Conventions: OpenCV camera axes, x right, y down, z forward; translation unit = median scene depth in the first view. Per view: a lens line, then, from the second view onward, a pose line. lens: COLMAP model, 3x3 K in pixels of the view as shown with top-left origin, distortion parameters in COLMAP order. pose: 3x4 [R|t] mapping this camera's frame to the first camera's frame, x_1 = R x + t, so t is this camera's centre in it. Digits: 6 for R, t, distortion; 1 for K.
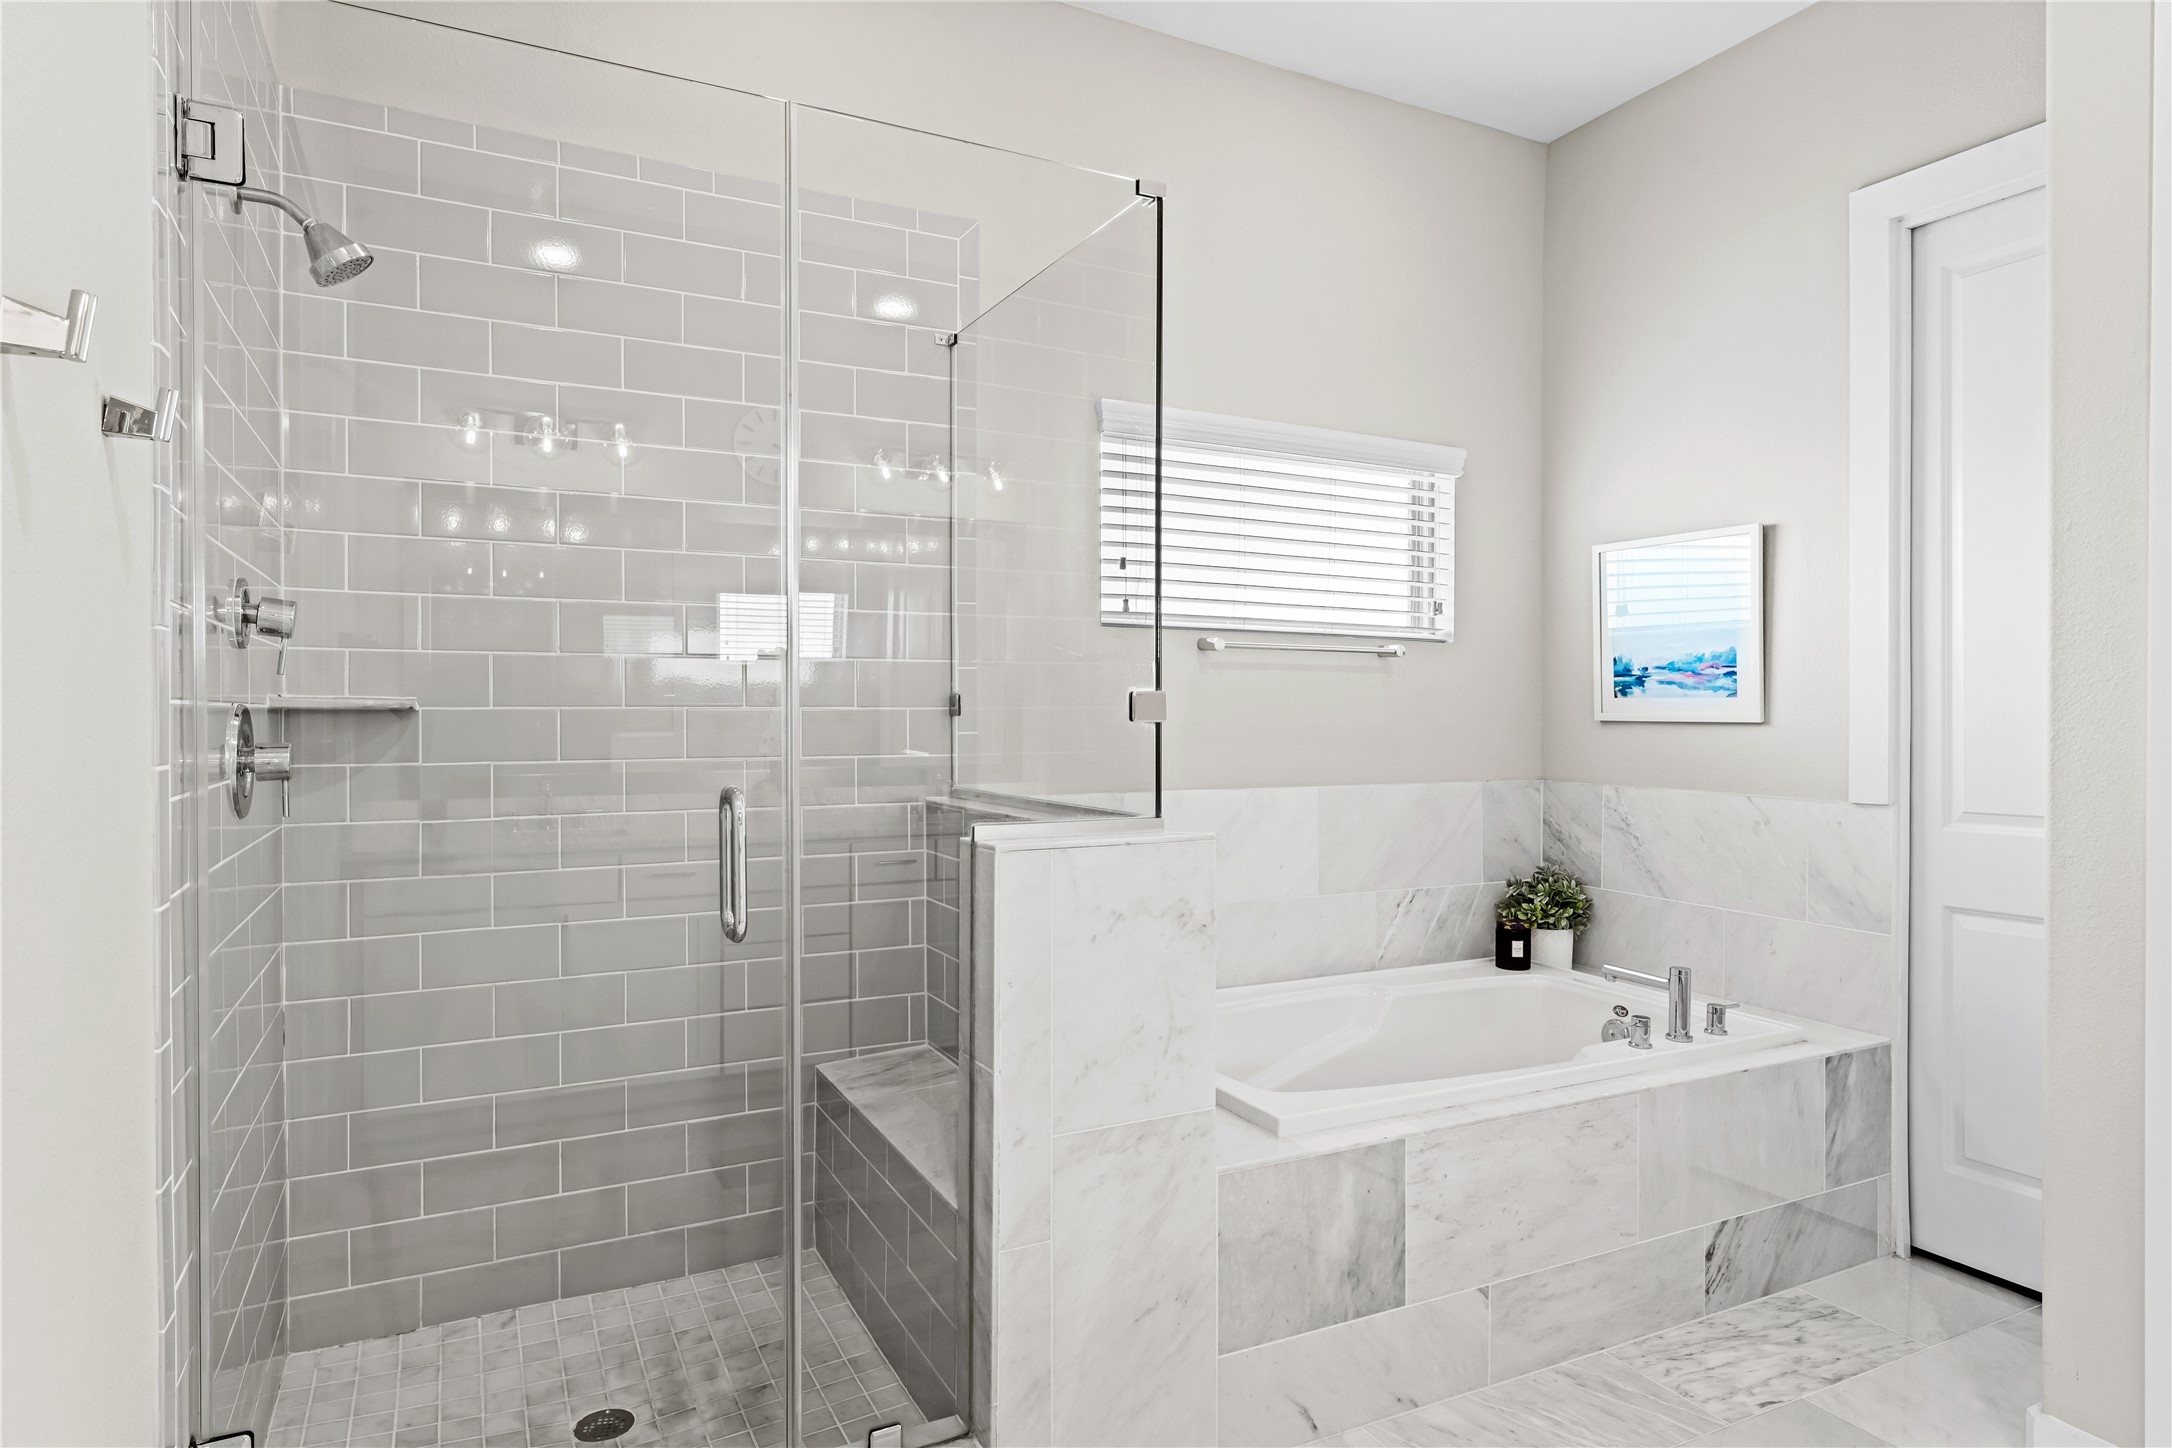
lens RADIAL K [[1227.0, 0, 1078.9], [0, 1227.0, 726.3], [0, 0, 1]] dist [0.009100, -0.002403]
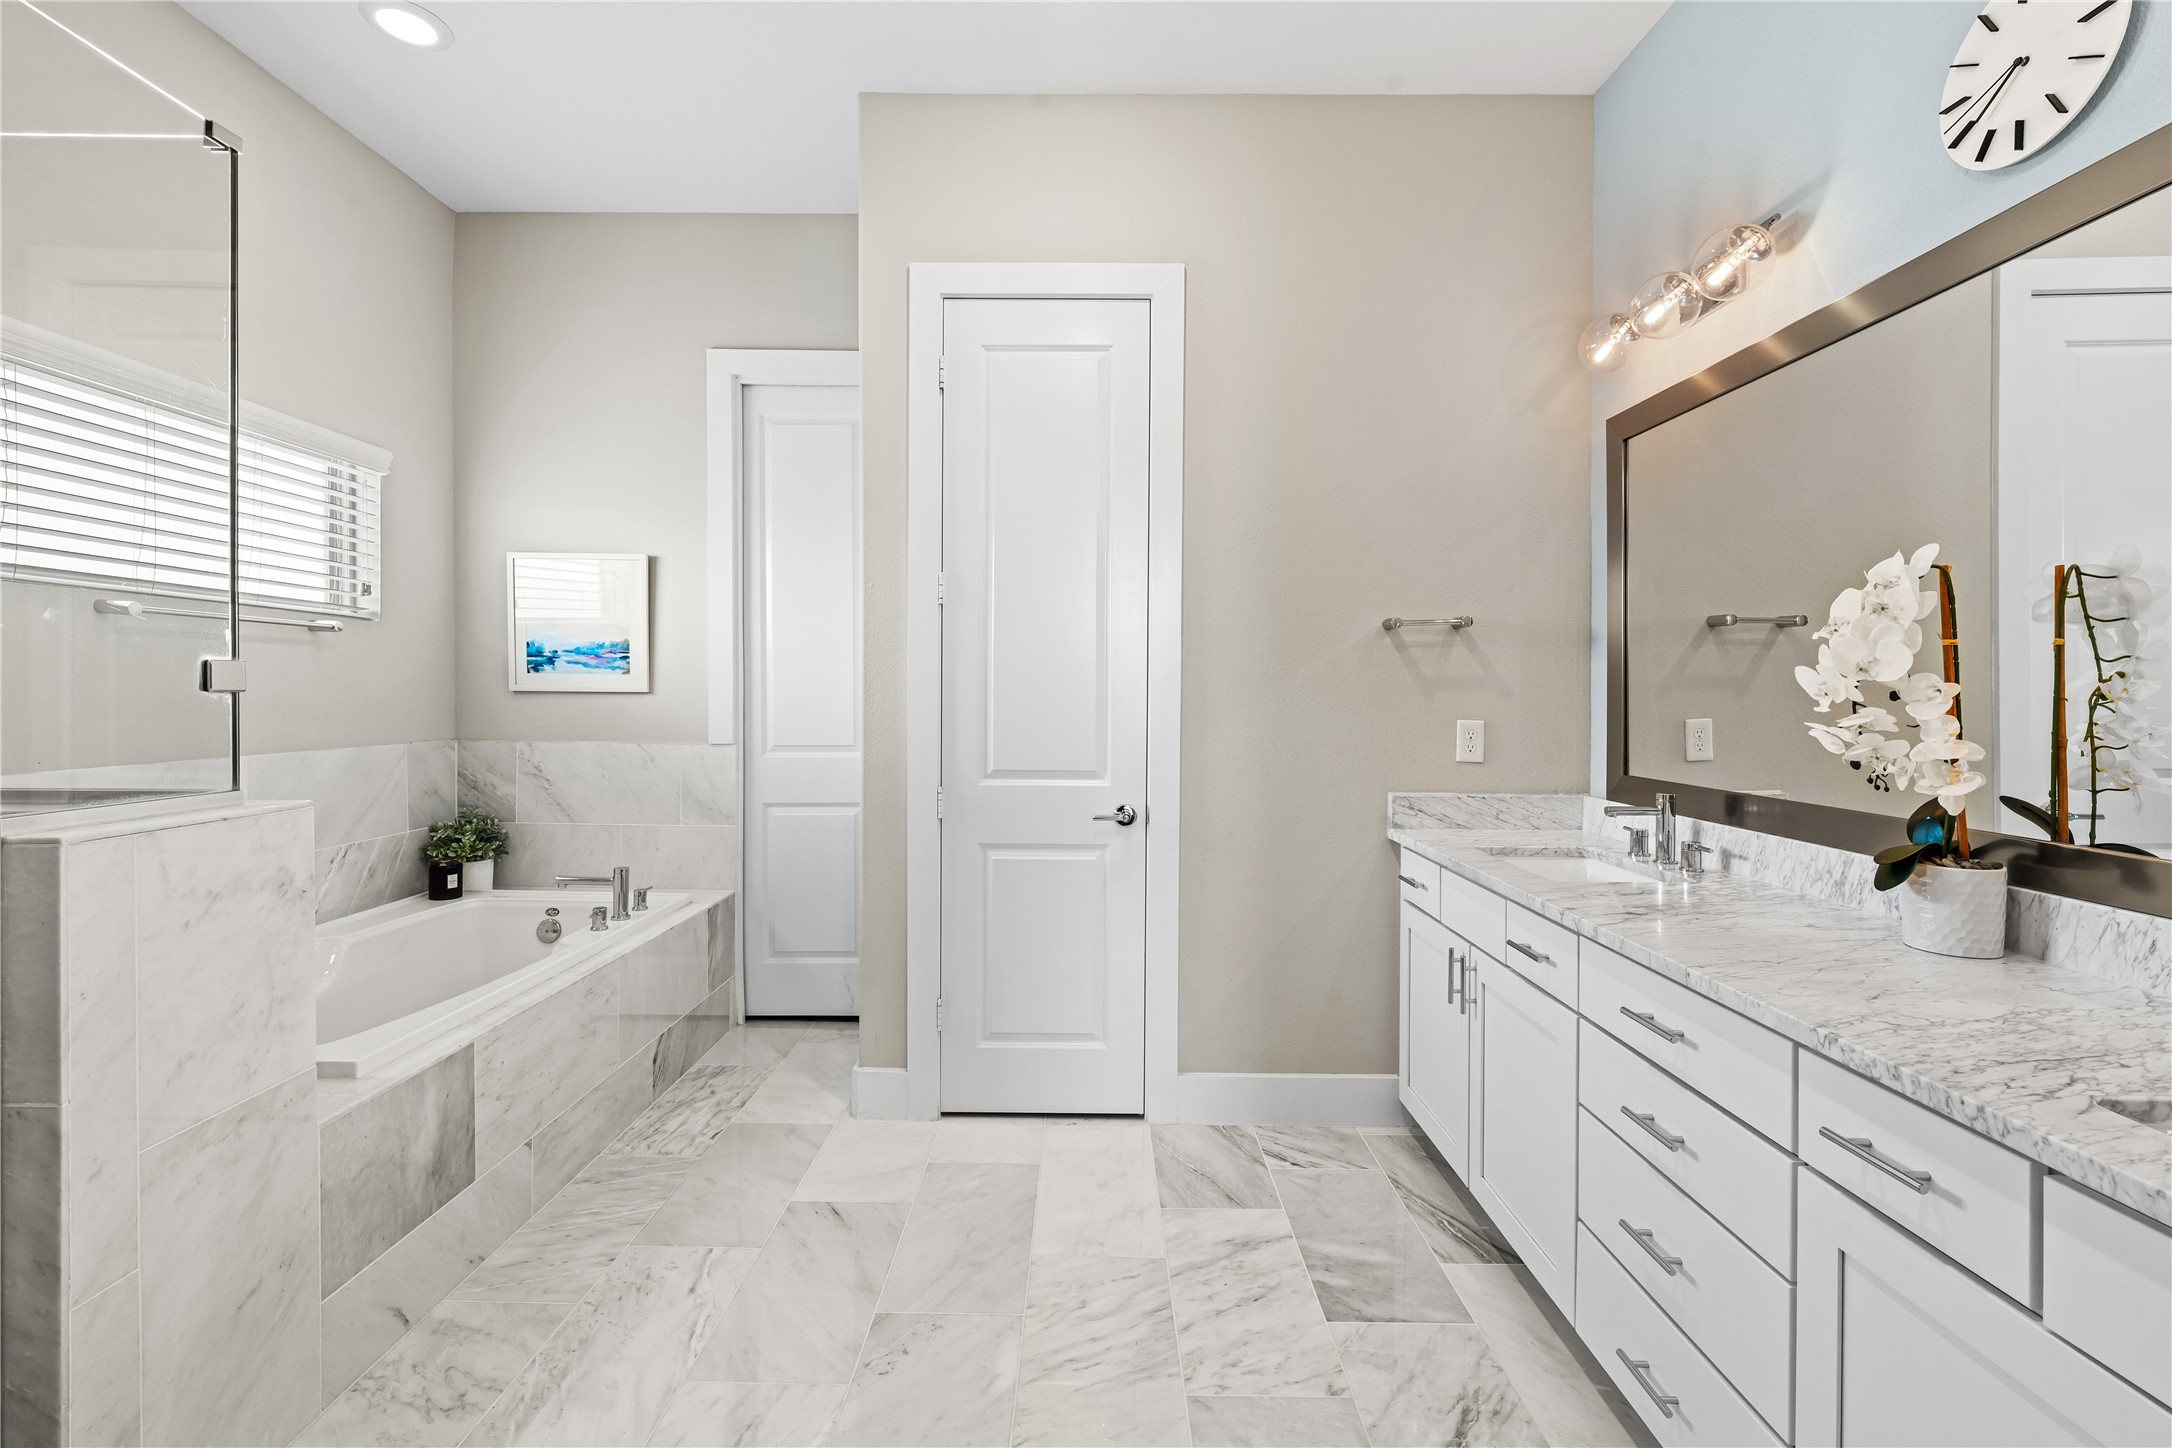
lens RADIAL K [[909.1, 0, 1100.5], [0, 909.1, 703.4], [0, 0, 1]] dist [-0.001252, 0.000117]
pose [[0.457892, -0.011919, 0.888928, -0.172943], [0.003515, 0.999927, 0.011596, -0.000319], [-0.889001, -0.002185, 0.457901, 0.042561]]
